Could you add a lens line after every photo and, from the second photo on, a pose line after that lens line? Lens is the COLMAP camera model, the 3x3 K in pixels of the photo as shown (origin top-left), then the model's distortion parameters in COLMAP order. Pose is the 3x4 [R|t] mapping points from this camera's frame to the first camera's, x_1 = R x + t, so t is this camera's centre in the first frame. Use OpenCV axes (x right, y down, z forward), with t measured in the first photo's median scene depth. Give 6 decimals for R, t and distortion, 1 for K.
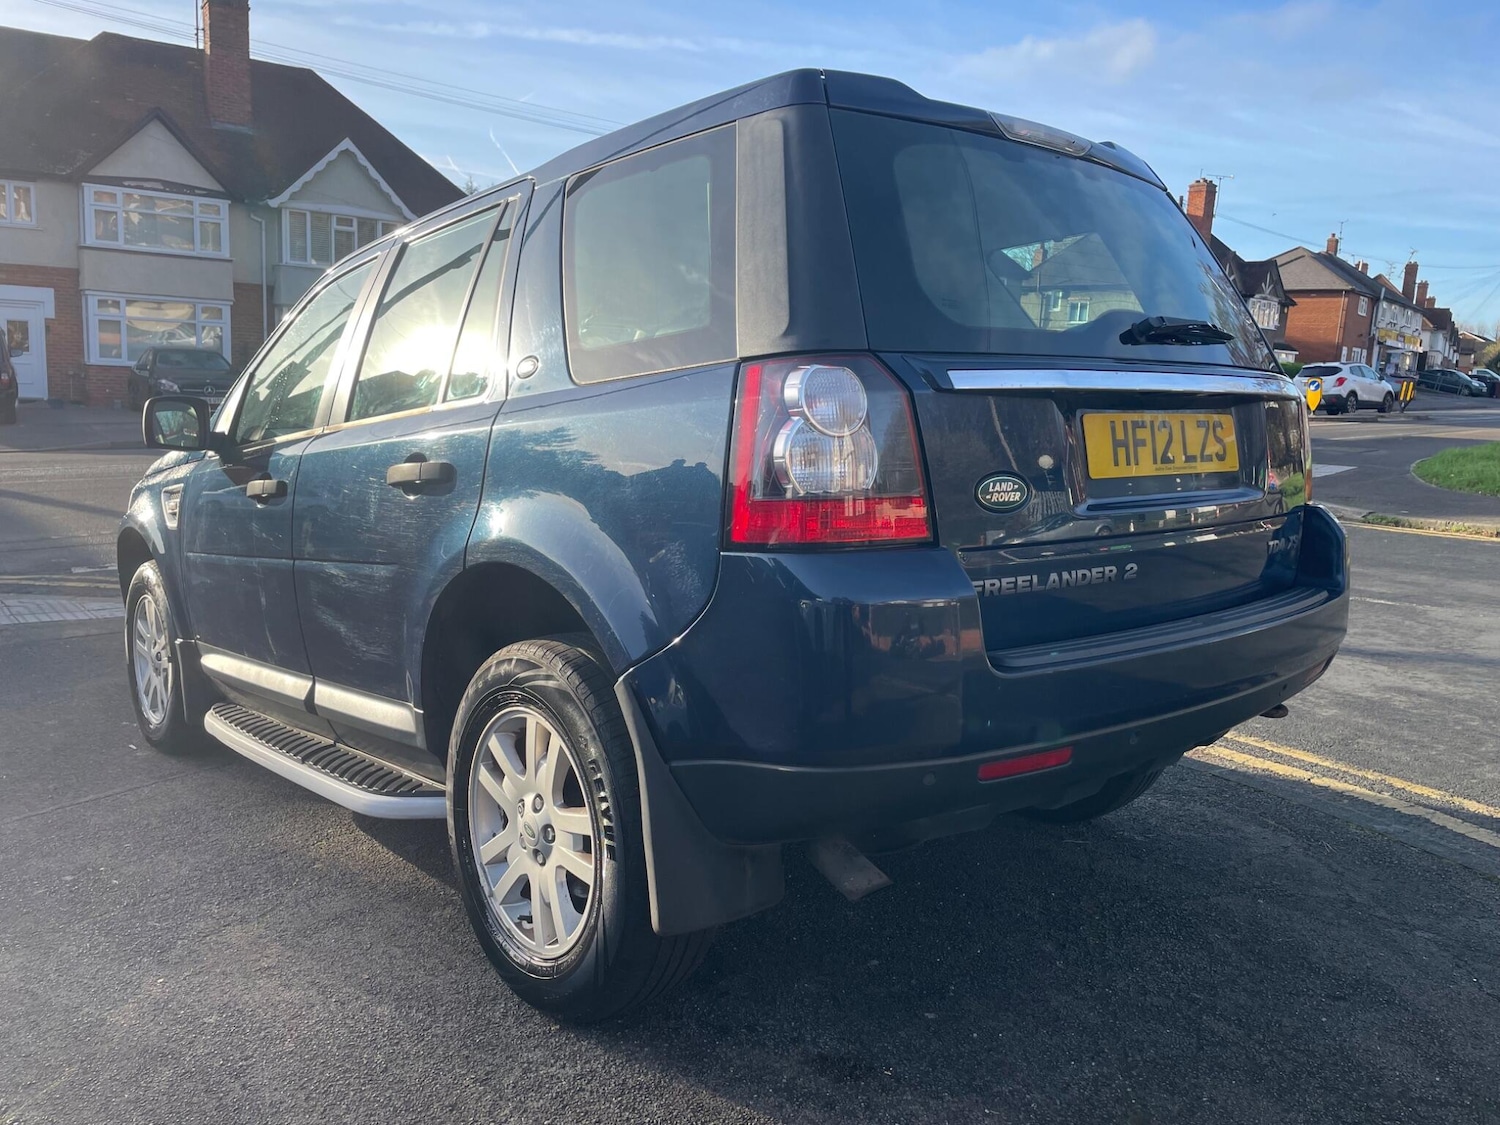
lens RADIAL K [[1141.2, 0, 748.2], [0, 1141.2, 551.9], [0, 0, 1]] dist [0.059582, -0.068632]
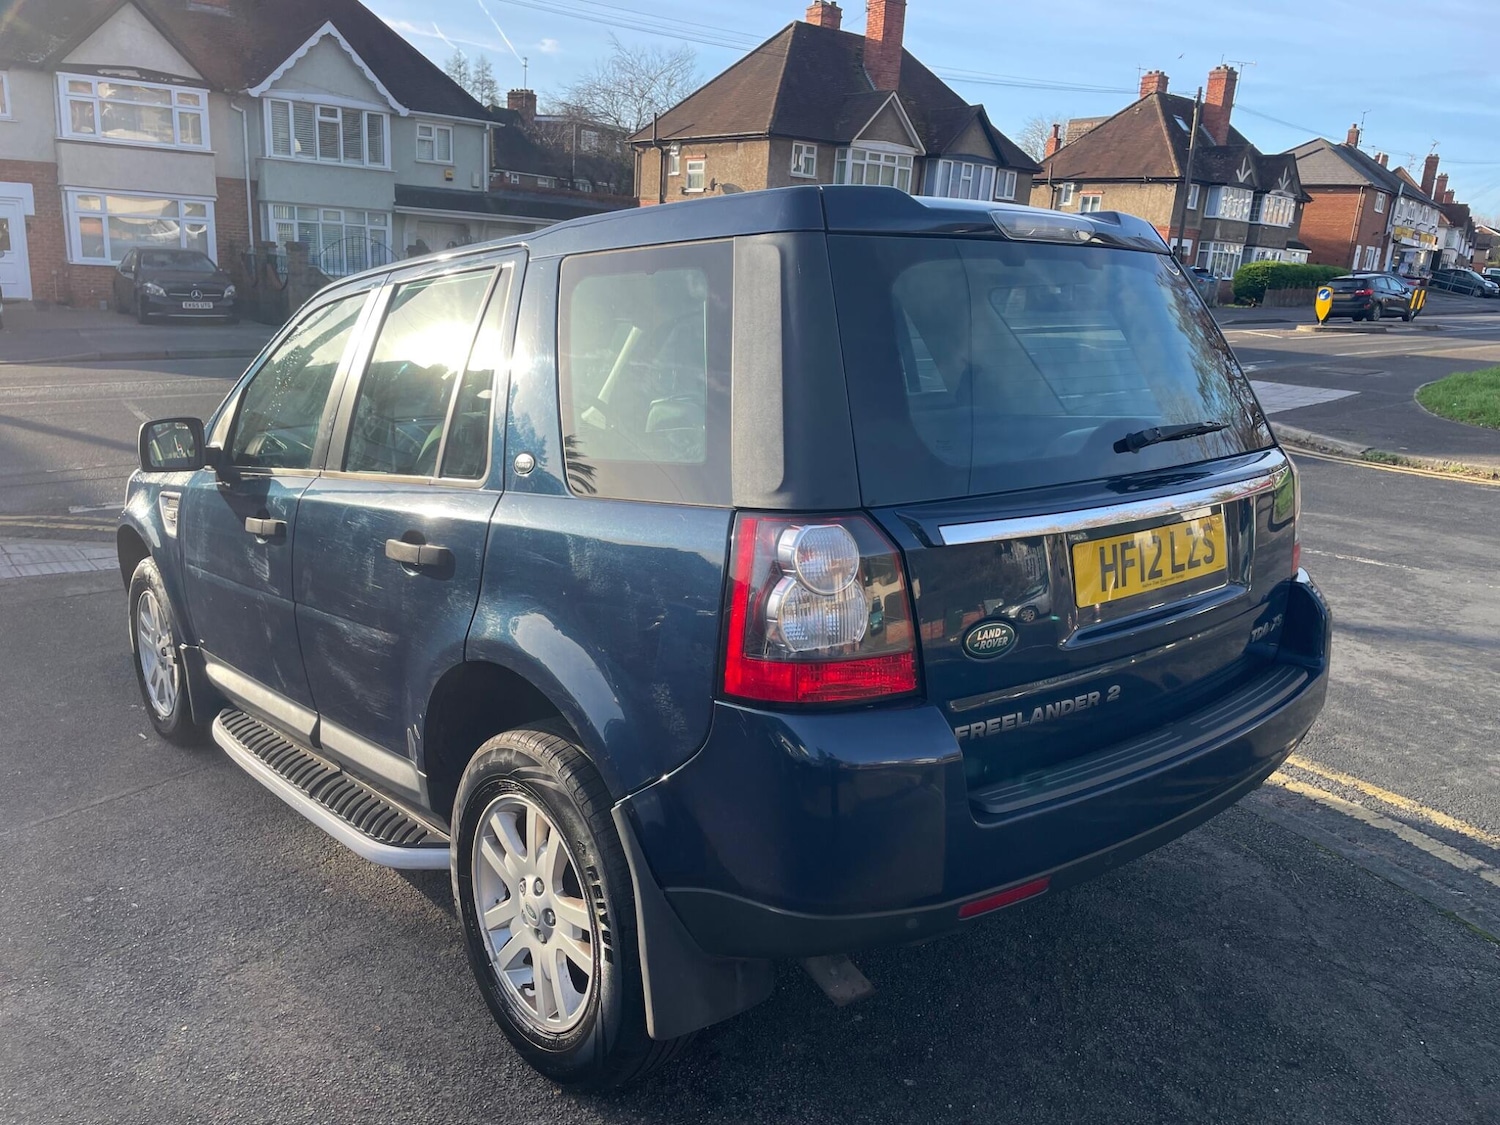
lens RADIAL K [[1141.2, 0, 749.4], [0, 1141.2, 568.6], [0, 0, 1]] dist [0.059582, -0.068632]
pose [[0.999956, 0.008660, 0.003686, 0.001772], [-0.009021, 0.993568, 0.112880, -0.160785], [-0.002684, -0.112908, 0.993602, -0.006016]]
